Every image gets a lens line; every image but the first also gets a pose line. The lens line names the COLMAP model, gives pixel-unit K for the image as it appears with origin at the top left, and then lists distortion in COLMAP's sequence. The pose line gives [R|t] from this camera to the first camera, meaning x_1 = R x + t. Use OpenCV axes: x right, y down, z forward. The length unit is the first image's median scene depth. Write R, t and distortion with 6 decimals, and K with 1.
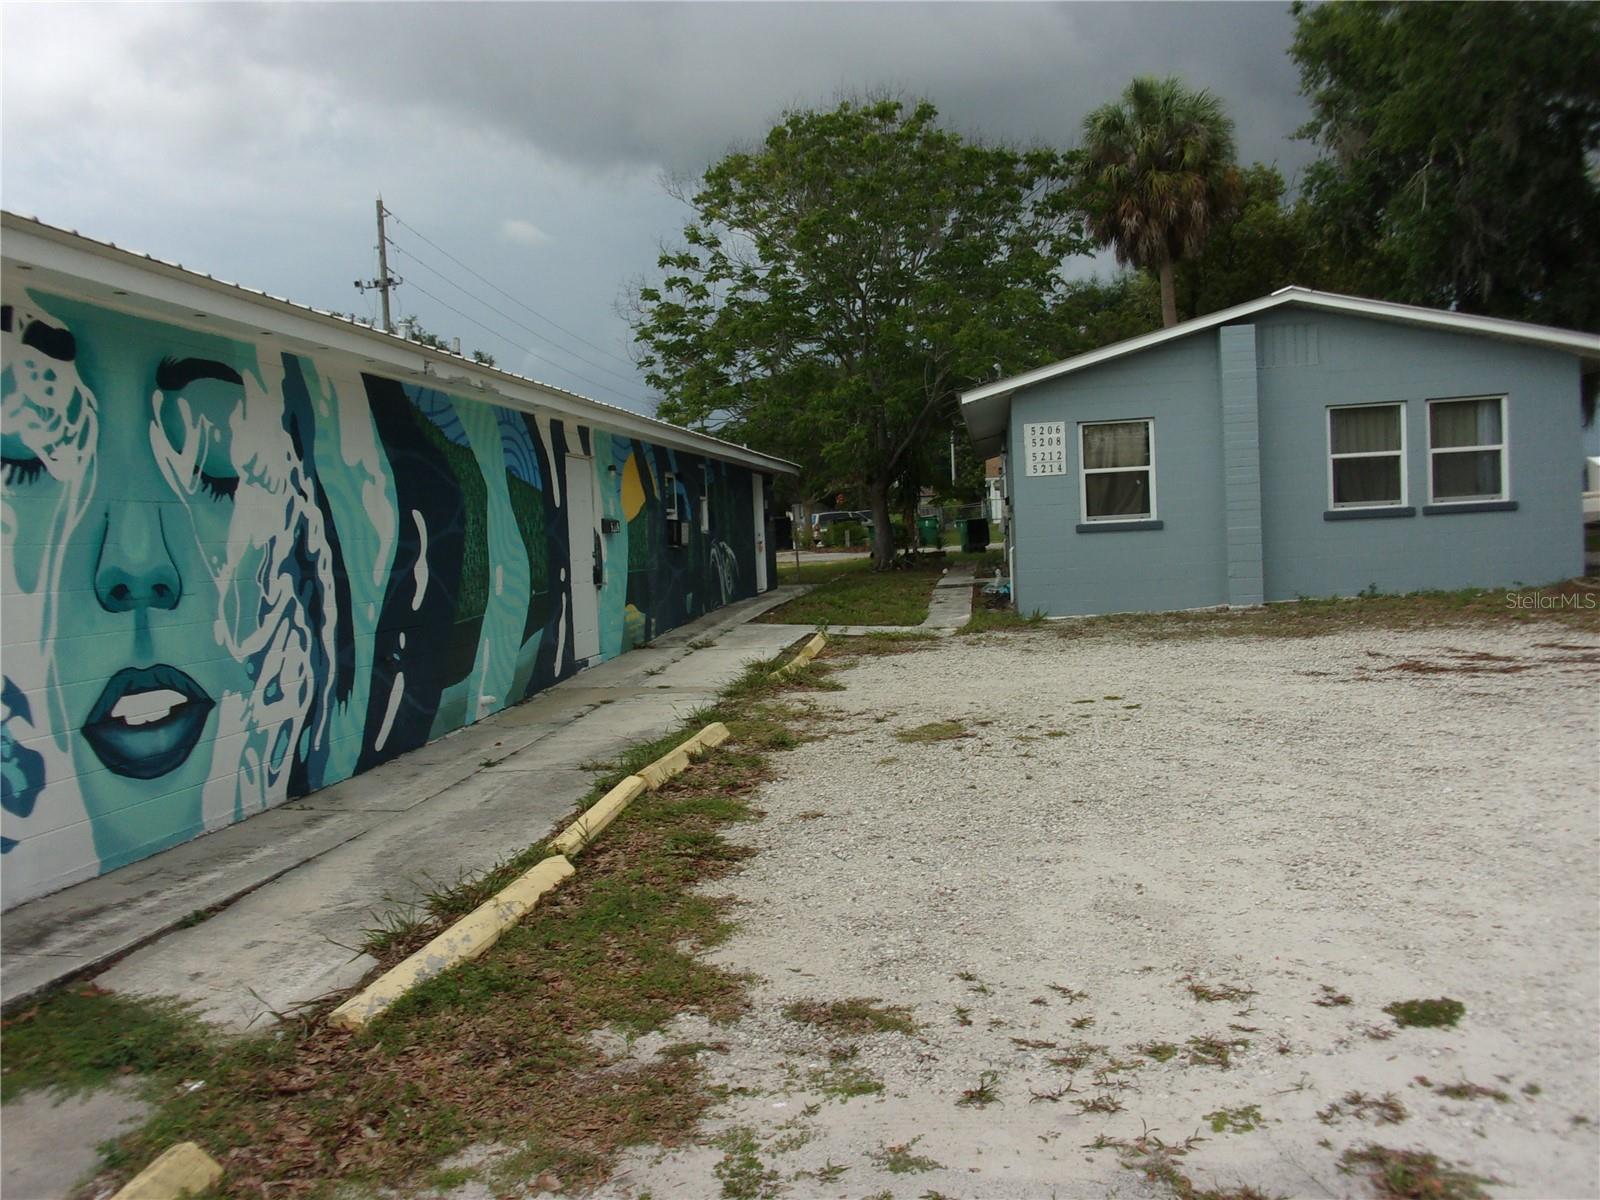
lens RADIAL K [[1407.2, 0, 800.0], [0, 1407.2, 600.0], [0, 0, 1]] dist [0.099490, -0.004942]
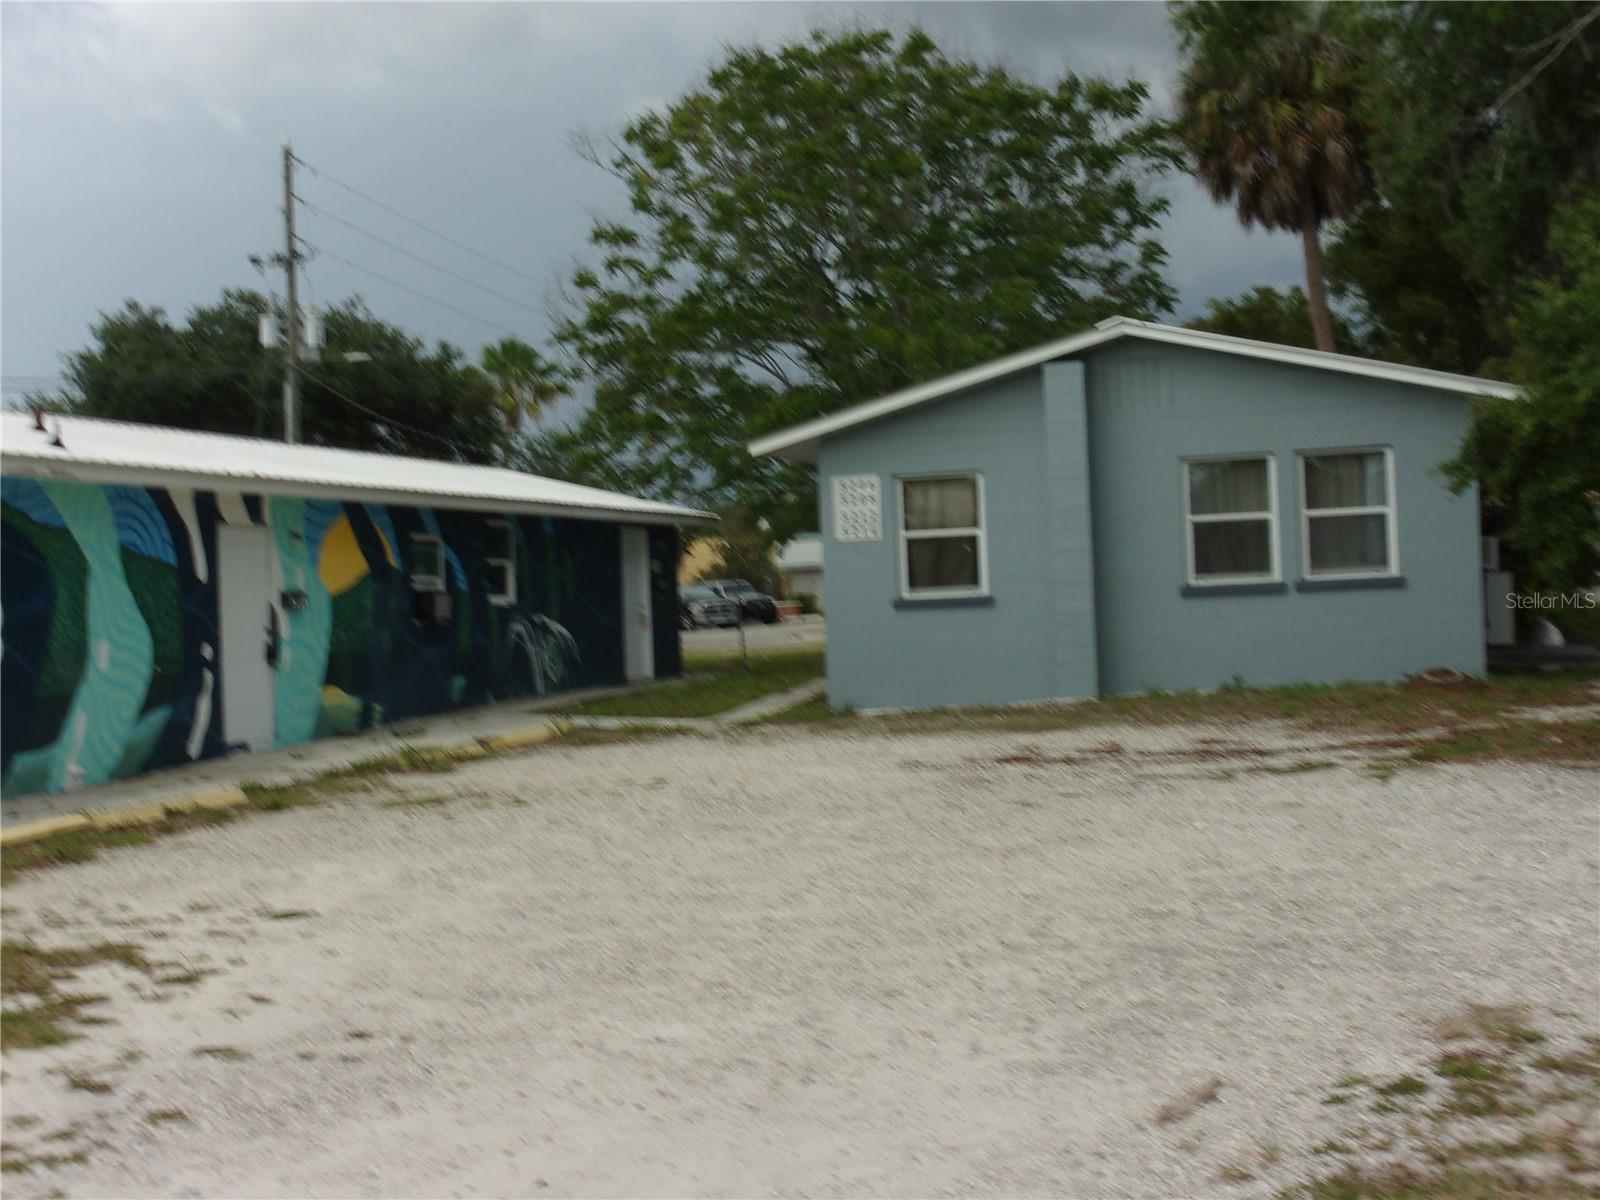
lens RADIAL K [[2575.4, 0, 800.0], [0, 2575.4, 600.0], [0, 0, 1]] dist [0.011034, 0.032115]
pose [[0.983848, 0.005927, -0.178910, 0.417733], [-0.013959, 0.998948, -0.043672, 0.014021], [0.178463, 0.045464, 0.982896, -0.501286]]
